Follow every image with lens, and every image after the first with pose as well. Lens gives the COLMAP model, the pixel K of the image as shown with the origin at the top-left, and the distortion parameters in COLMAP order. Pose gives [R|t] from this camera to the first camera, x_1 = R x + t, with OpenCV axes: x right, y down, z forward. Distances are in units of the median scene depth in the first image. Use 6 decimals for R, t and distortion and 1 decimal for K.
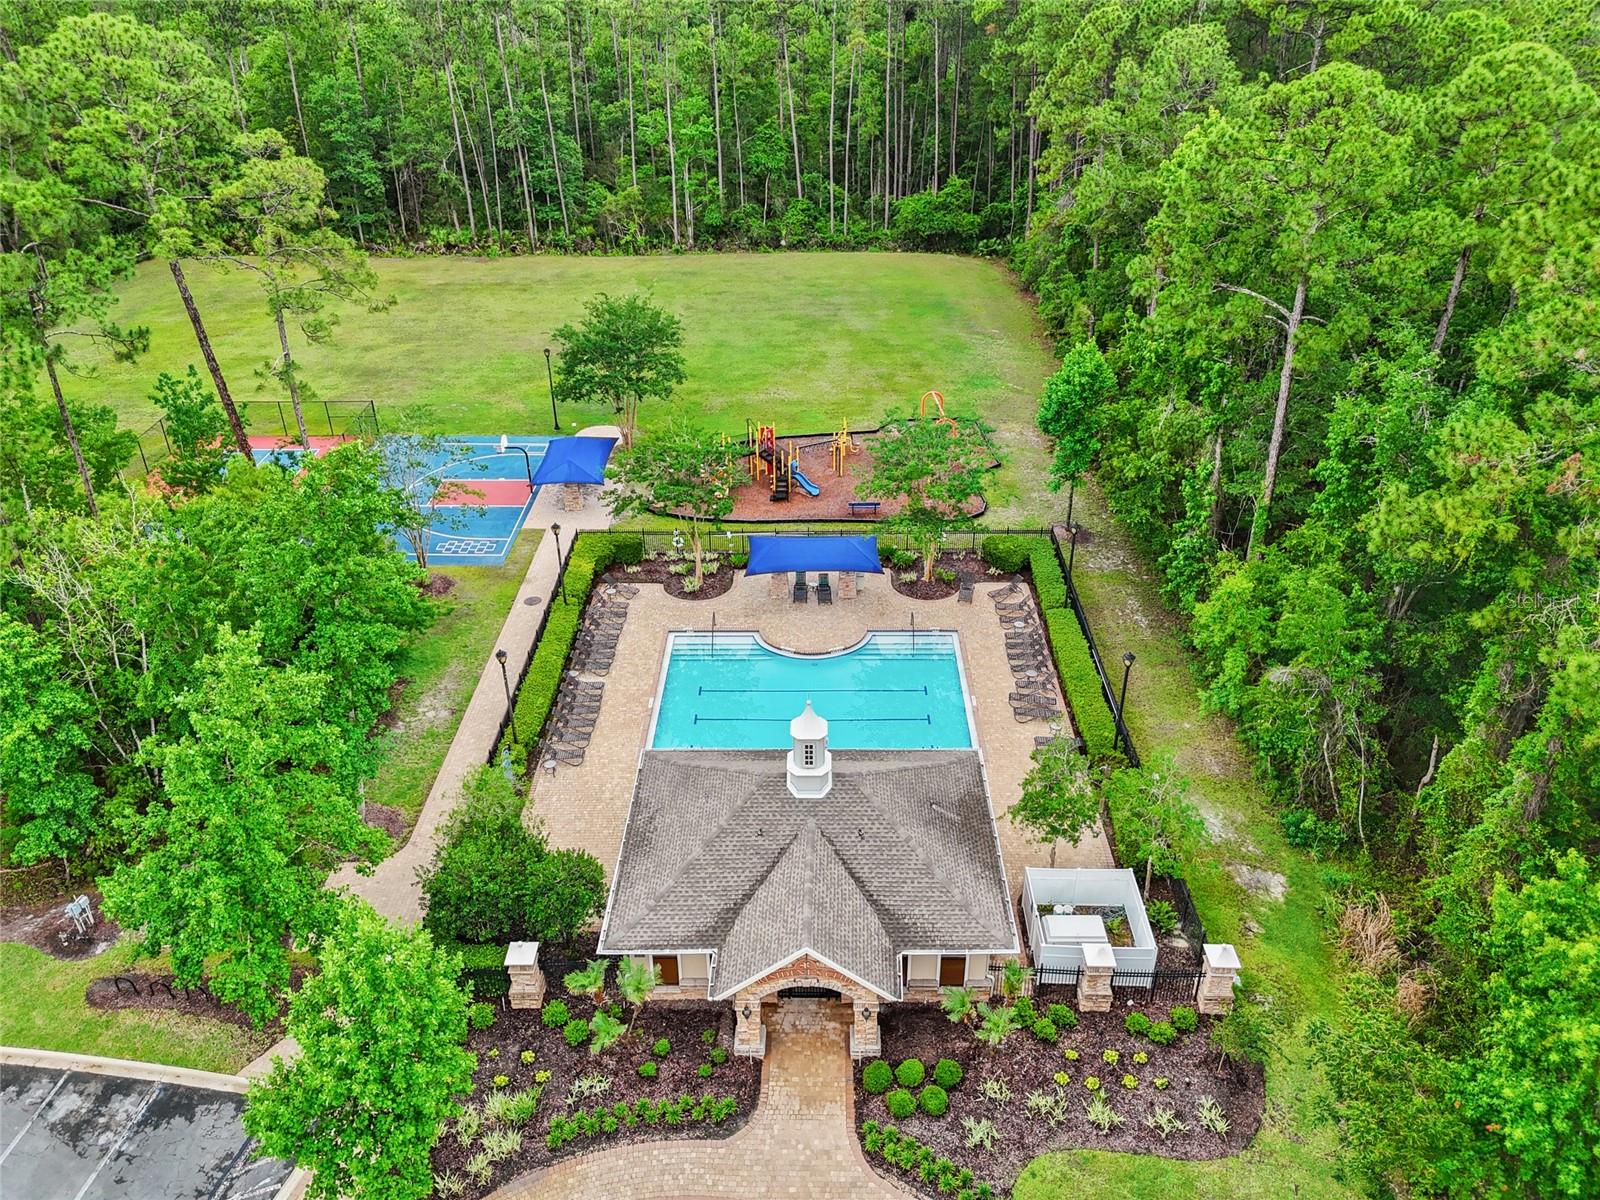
lens RADIAL K [[1187.0, 0, 800.0], [0, 1187.0, 600.0], [0, 0, 1]] dist [0.041424, -0.008364]
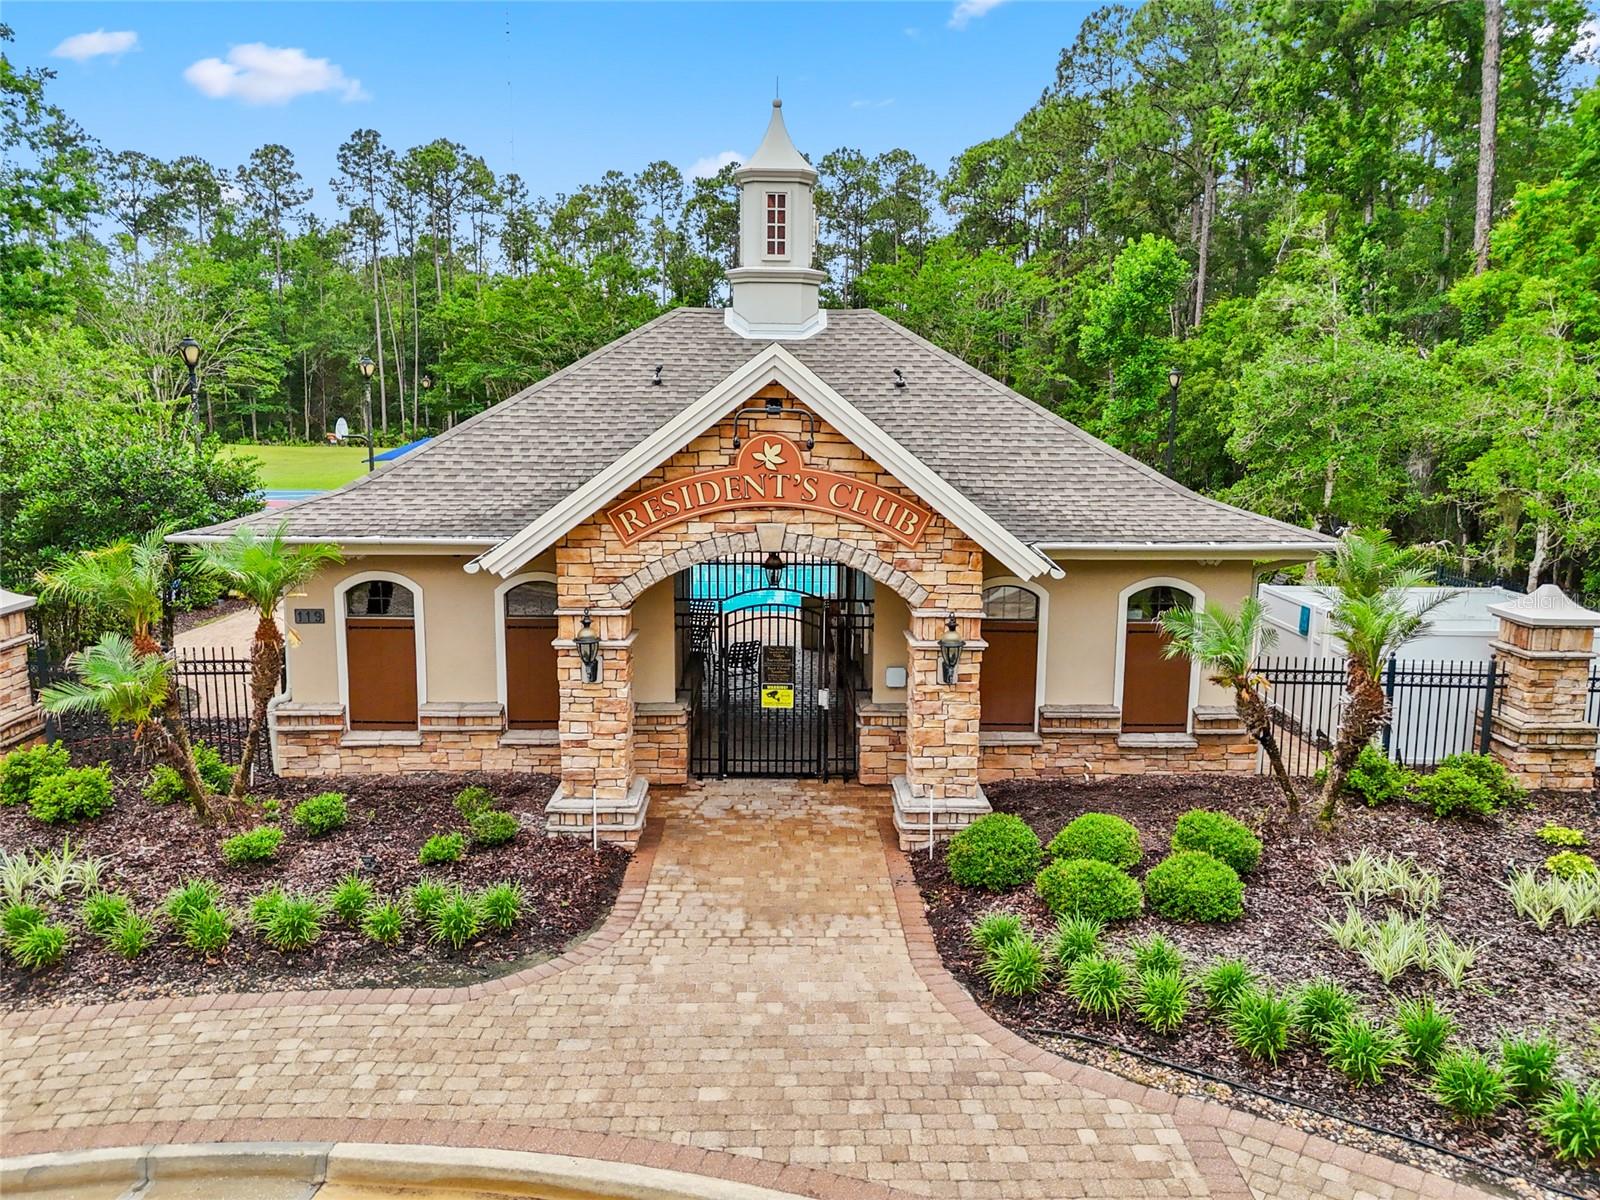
lens RADIAL K [[1187.0, 0, 800.0], [0, 1187.0, 600.0], [0, 0, 1]] dist [0.041424, -0.008364]
pose [[0.998935, 0.017409, 0.042728, -0.000683], [-0.000531, 0.930354, -0.366662, 0.448771], [-0.046136, 0.366249, 0.929373, 0.684284]]
